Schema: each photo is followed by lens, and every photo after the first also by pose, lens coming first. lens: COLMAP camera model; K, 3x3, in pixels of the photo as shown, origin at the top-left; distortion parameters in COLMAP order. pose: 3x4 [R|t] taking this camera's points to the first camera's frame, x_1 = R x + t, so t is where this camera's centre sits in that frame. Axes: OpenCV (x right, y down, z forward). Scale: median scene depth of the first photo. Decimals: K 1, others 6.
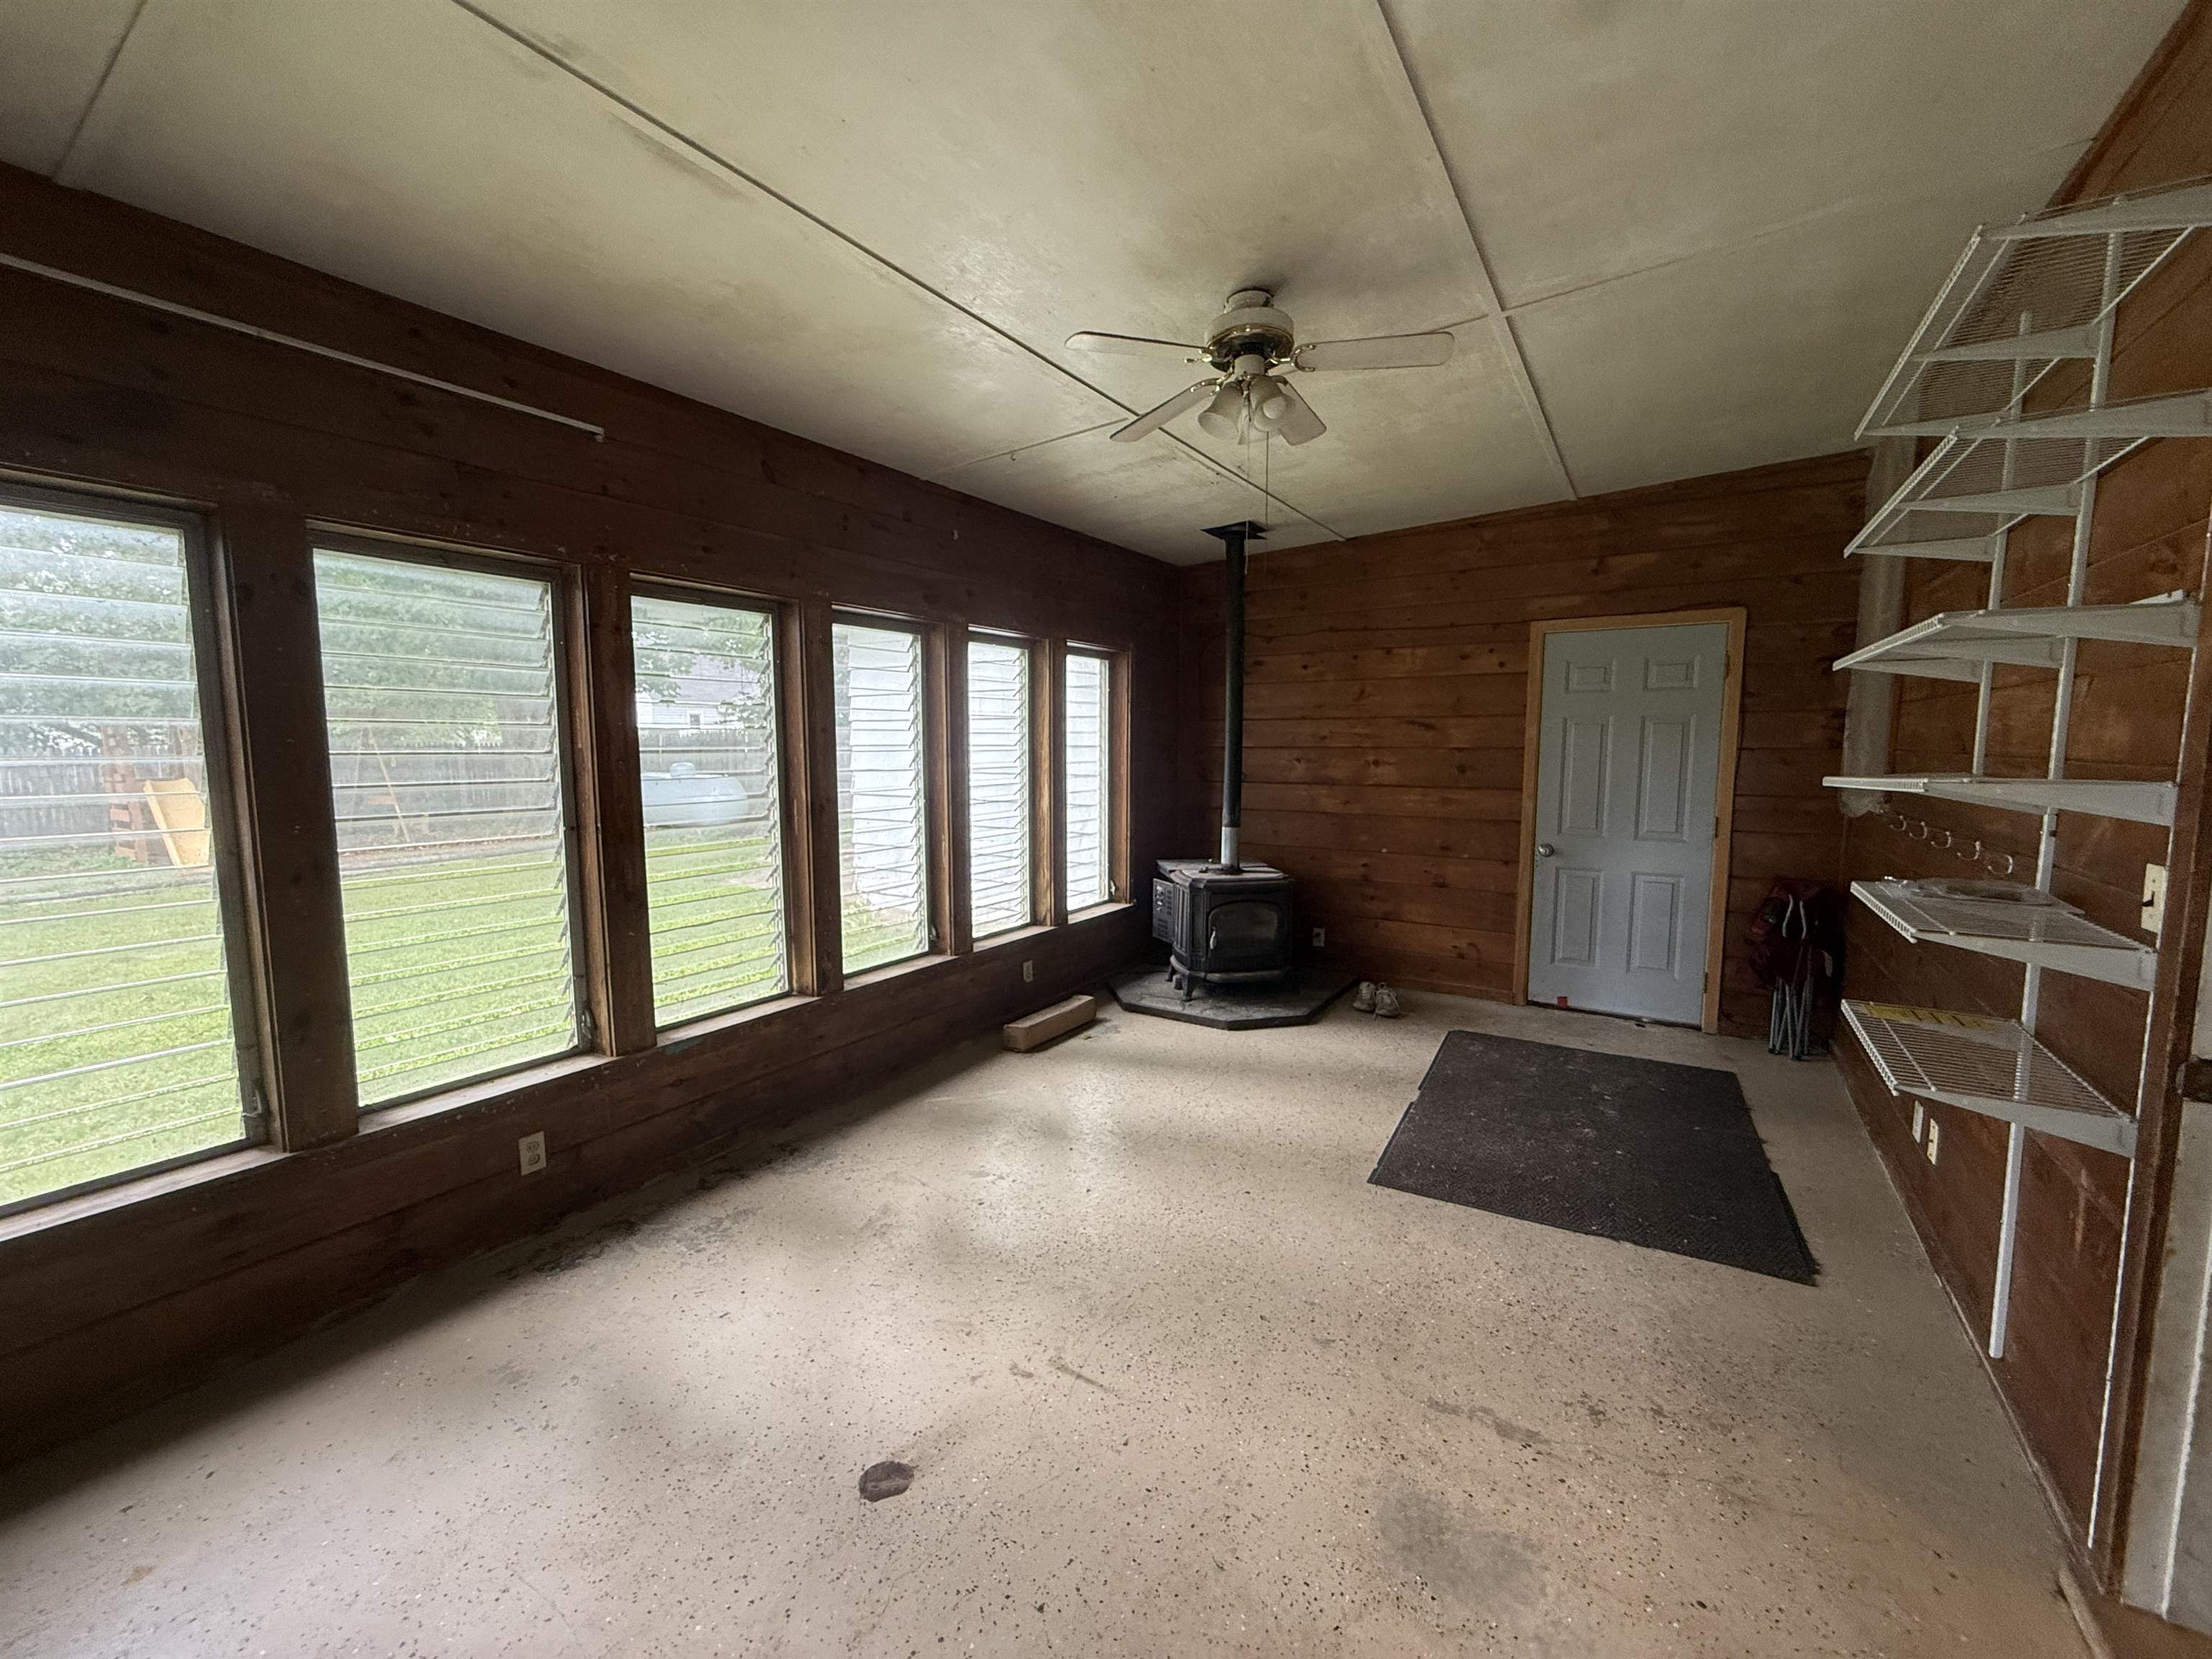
lens RADIAL K [[879.3, 0, 1099.8], [0, 879.3, 828.2], [0, 0, 1]] dist [-0.000206, -0.000351]
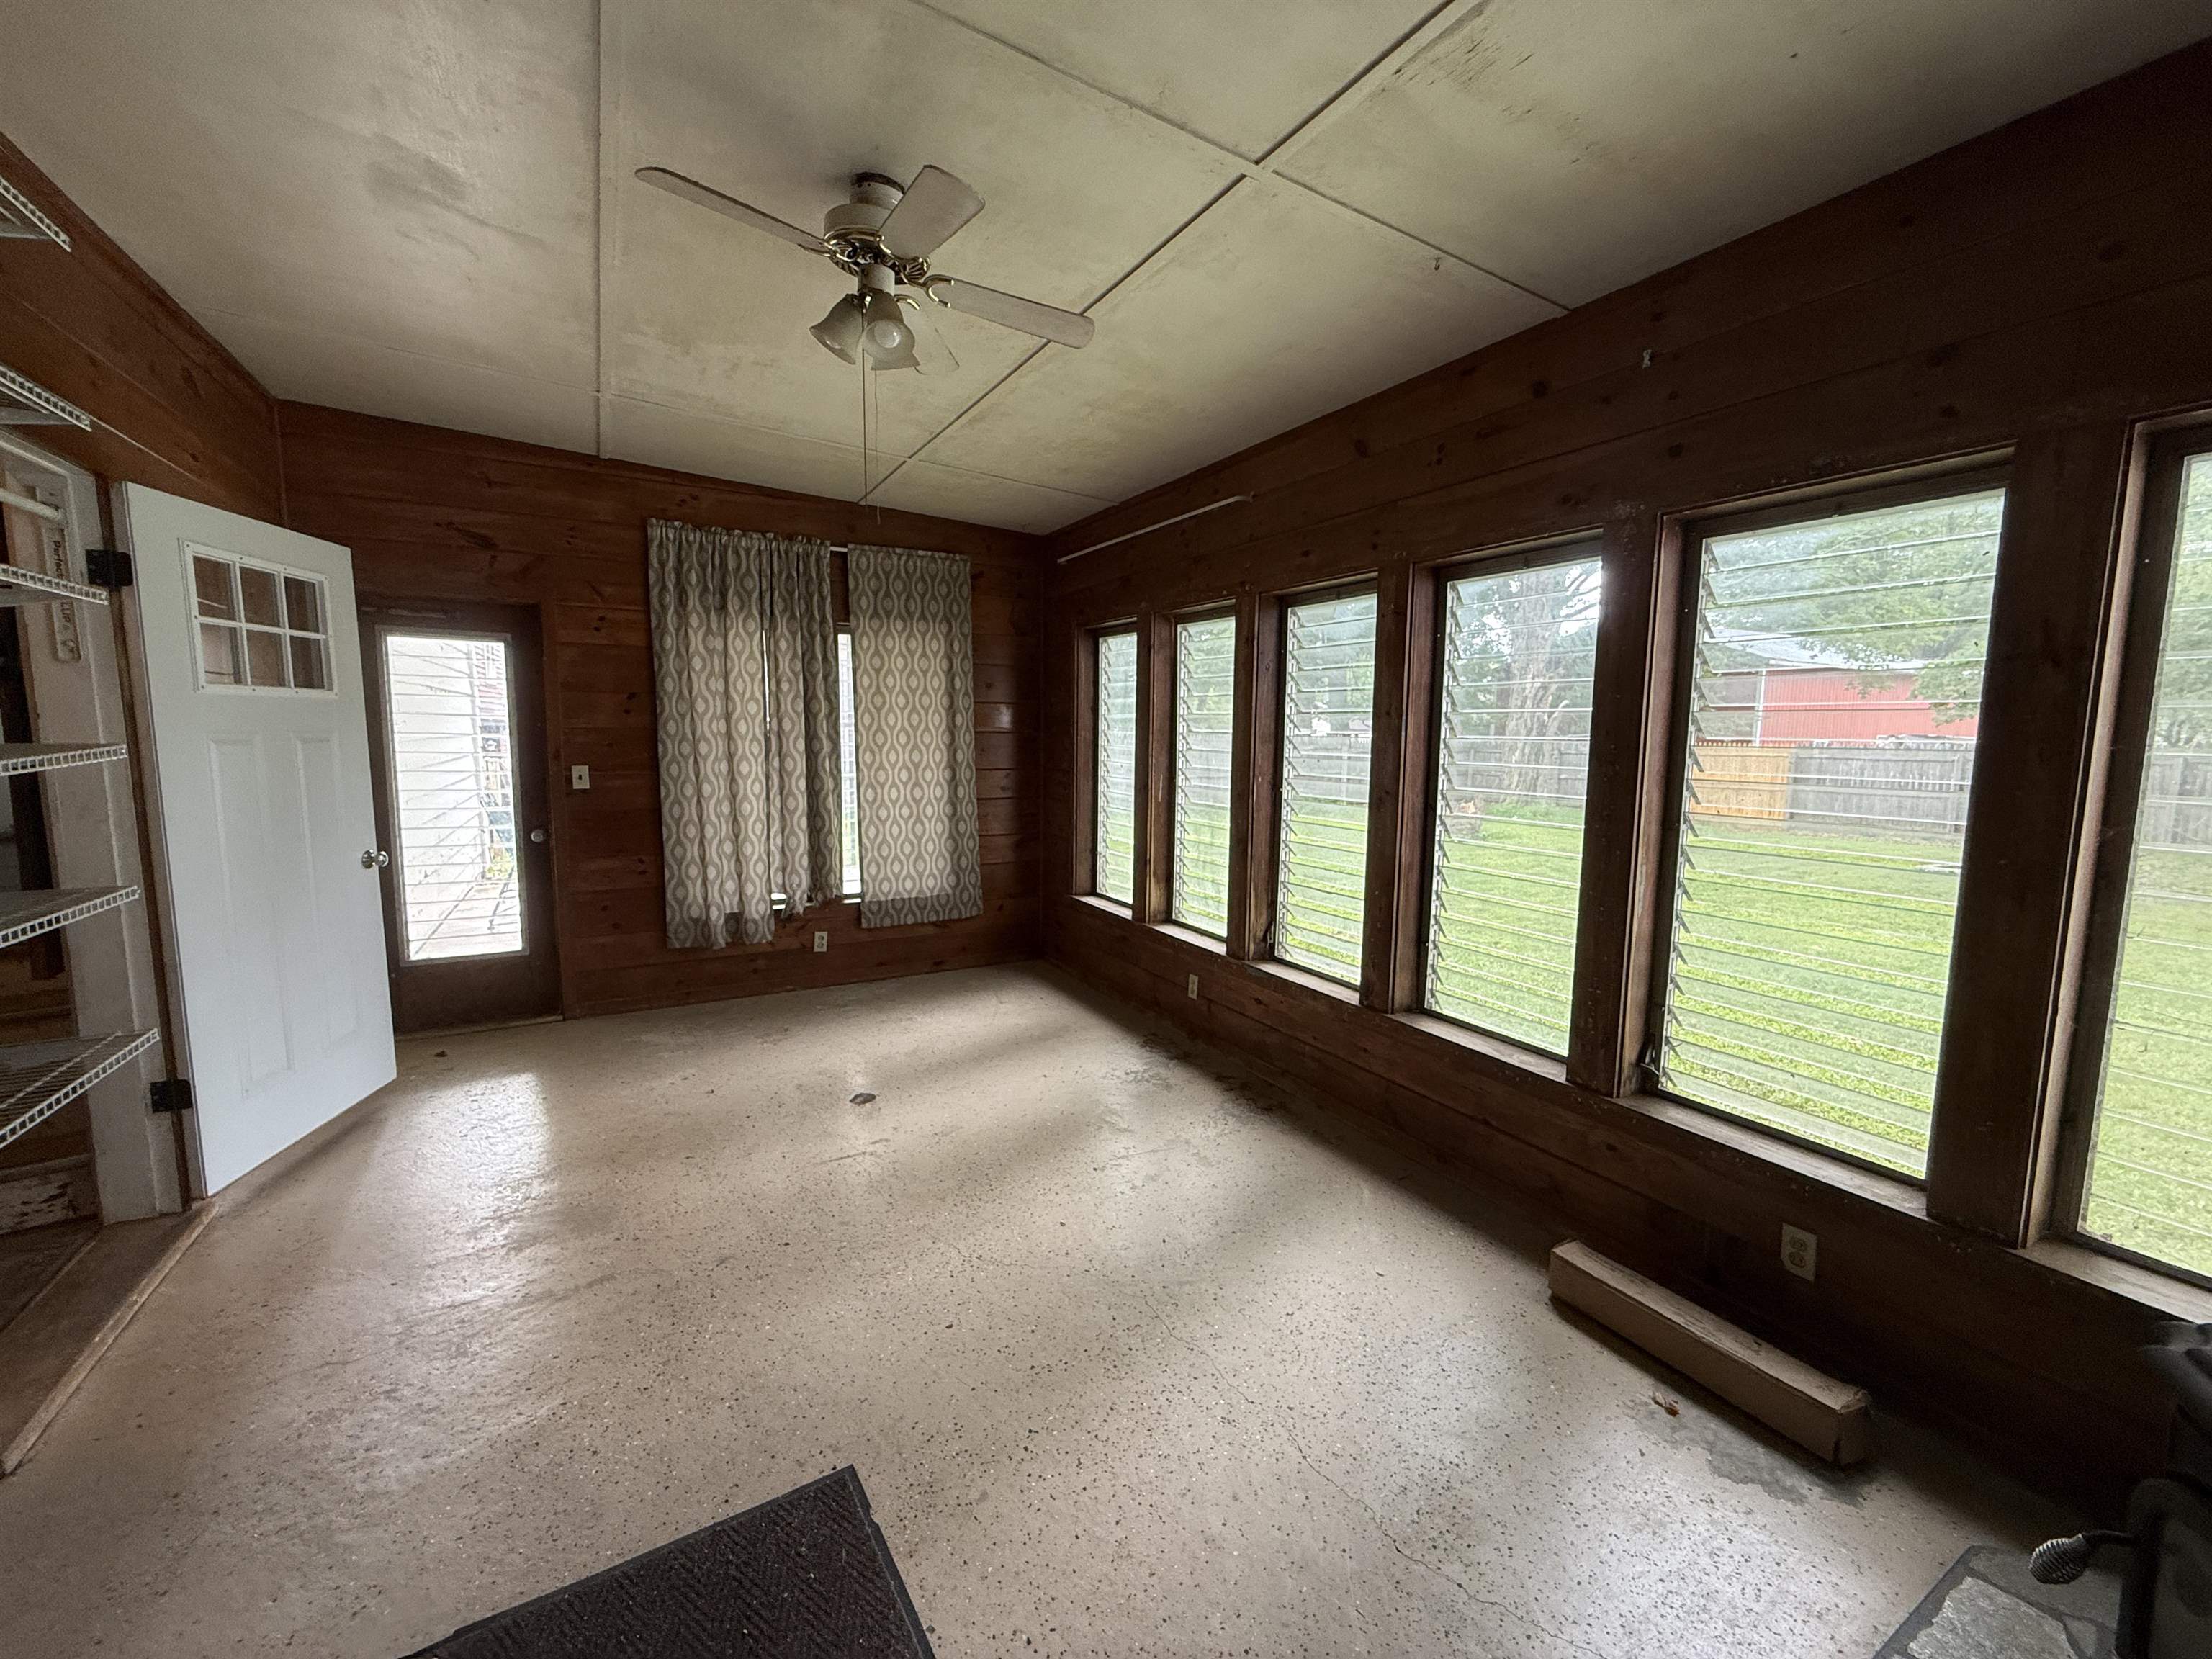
lens RADIAL K [[879.3, 0, 1099.8], [0, 879.3, 828.2], [0, 0, 1]] dist [-0.000206, -0.000351]
pose [[-0.462872, 0.101415, -0.880605, 0.696346], [-0.093926, 0.982230, 0.162489, -0.131752], [0.881435, 0.157924, -0.445121, 1.325737]]
